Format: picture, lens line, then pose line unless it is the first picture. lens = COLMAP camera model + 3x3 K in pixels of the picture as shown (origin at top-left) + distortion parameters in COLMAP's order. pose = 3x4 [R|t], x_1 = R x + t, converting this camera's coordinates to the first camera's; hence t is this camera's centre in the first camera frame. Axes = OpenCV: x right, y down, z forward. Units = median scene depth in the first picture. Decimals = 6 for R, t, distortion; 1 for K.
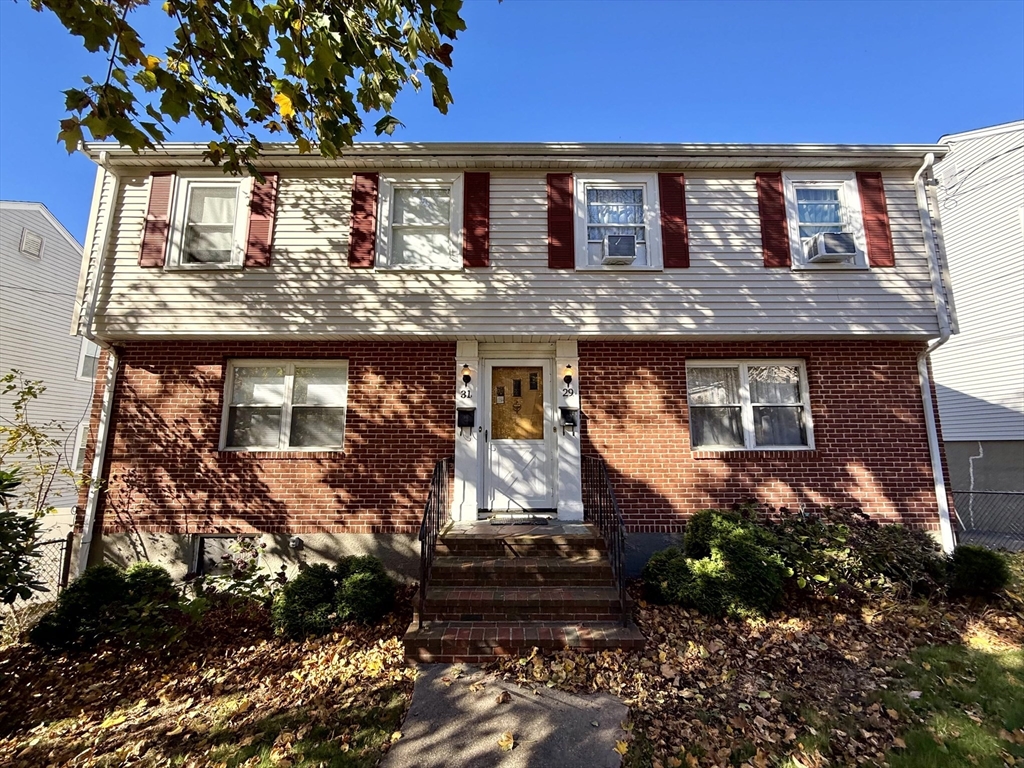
lens RADIAL K [[408.6, 0, 512.0], [0, 408.6, 384.0], [0, 0, 1]] dist [-0.000236, -0.000115]
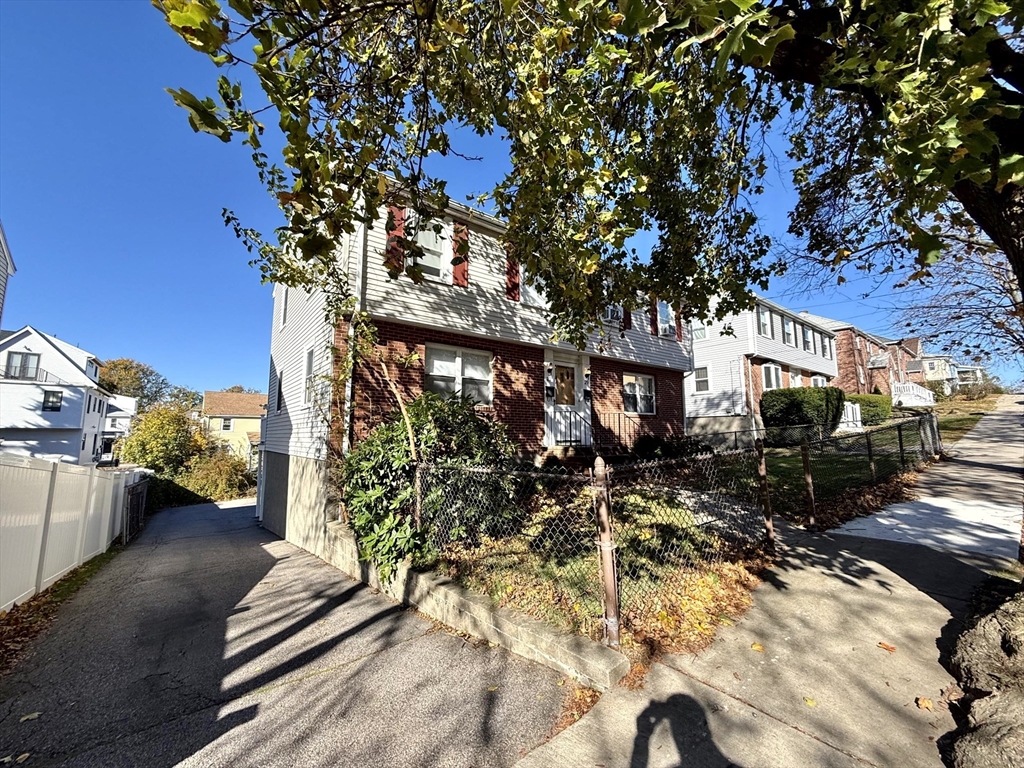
lens RADIAL K [[408.6, 0, 512.0], [0, 408.6, 384.0], [0, 0, 1]] dist [-0.000236, -0.000115]
pose [[0.798349, 0.073410, 0.597704, -1.351714], [-0.089418, 0.995990, -0.002893, 0.068392], [-0.595519, -0.051135, 0.801712, -0.394606]]
